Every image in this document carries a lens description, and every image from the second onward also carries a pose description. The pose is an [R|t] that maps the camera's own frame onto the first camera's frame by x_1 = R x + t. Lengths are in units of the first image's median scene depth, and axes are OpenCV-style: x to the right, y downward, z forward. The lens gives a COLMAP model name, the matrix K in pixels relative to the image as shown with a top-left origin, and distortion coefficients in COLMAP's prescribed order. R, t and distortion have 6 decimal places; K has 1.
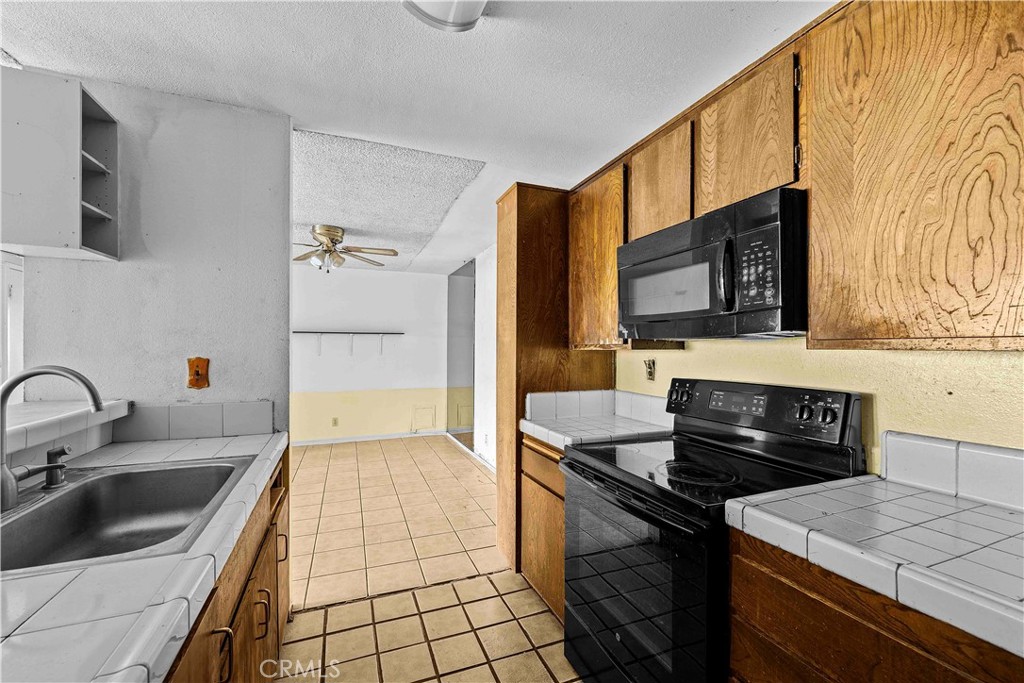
lens RADIAL K [[420.8, 0, 513.1], [0, 420.8, 345.7], [0, 0, 1]] dist [0.000037, 0.000022]
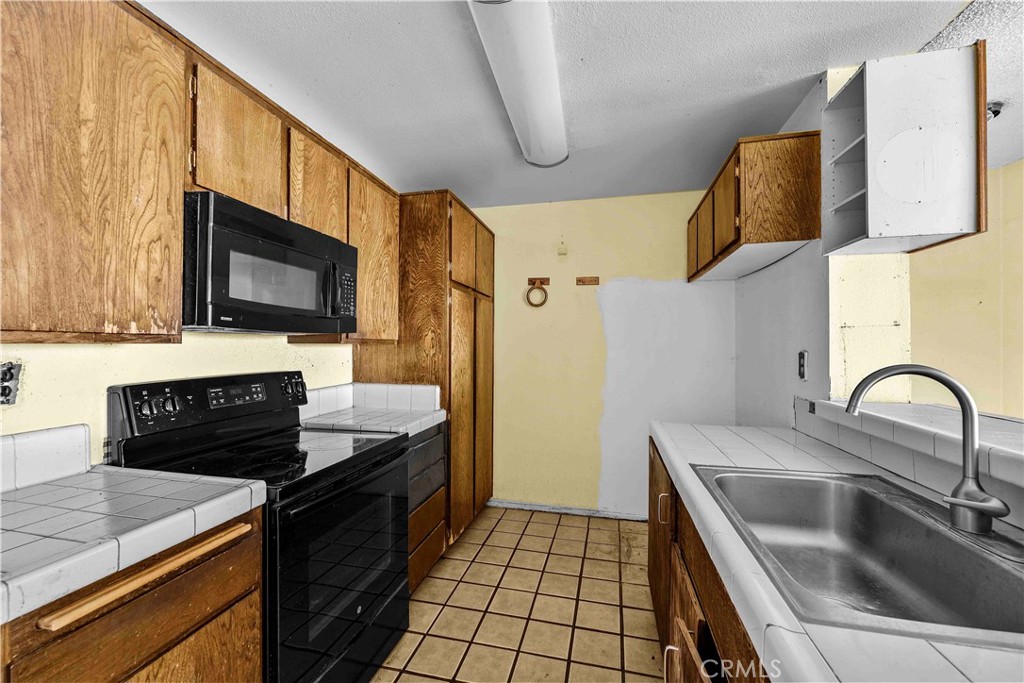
lens RADIAL K [[420.8, 0, 509.5], [0, 420.8, 342.8], [0, 0, 1]] dist [0.000037, 0.000022]
pose [[-0.814892, 0.000199, 0.579613, -0.640413], [-0.006623, 0.999931, -0.009656, 0.013675], [-0.579575, -0.011707, -0.814834, 1.534253]]
